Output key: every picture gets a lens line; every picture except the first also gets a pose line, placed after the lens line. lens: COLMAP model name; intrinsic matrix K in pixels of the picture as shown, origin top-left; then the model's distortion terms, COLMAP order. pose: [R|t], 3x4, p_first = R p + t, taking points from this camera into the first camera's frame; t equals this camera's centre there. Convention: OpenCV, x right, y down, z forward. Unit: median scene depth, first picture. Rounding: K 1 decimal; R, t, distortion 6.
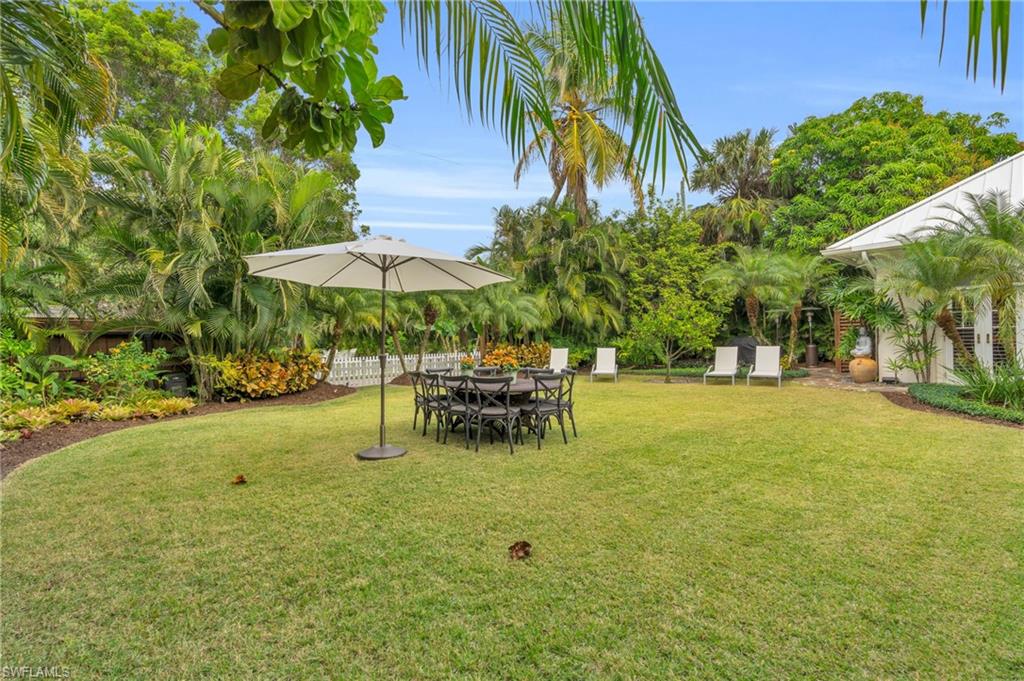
lens RADIAL K [[467.8, 0, 514.1], [0, 467.8, 345.2], [0, 0, 1]] dist [-0.000401, 0.000079]
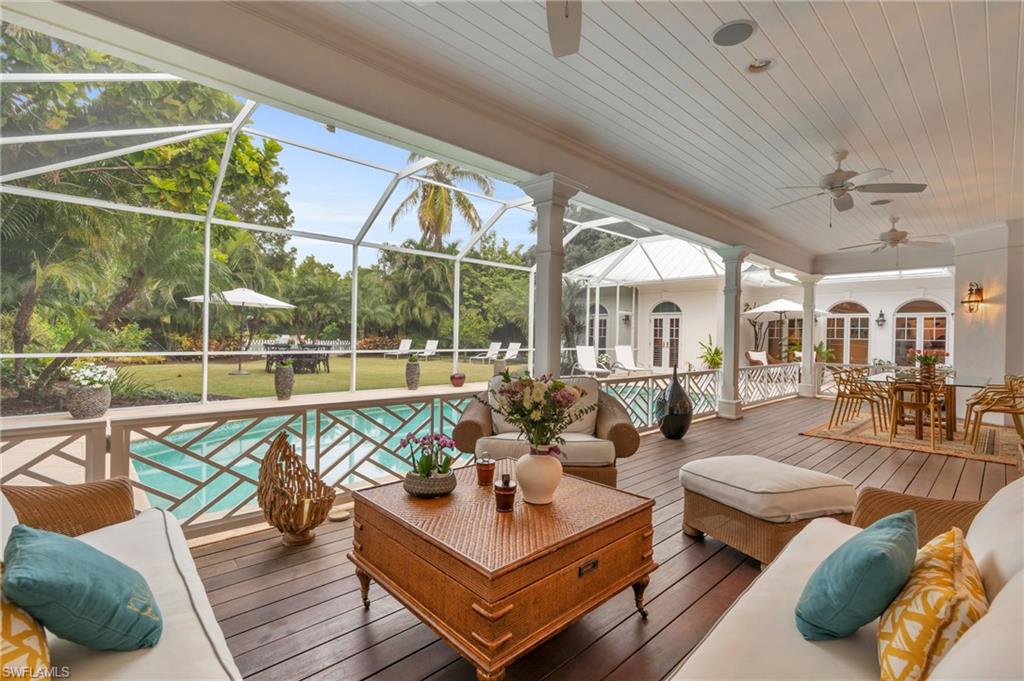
lens RADIAL K [[467.8, 0, 508.5], [0, 467.8, 342.4], [0, 0, 1]] dist [-0.000401, 0.000079]
pose [[0.998730, 0.042600, 0.026916, 0.587035], [-0.042723, 0.999079, 0.004020, -0.005000], [-0.026720, -0.005165, 0.999630, -0.839056]]
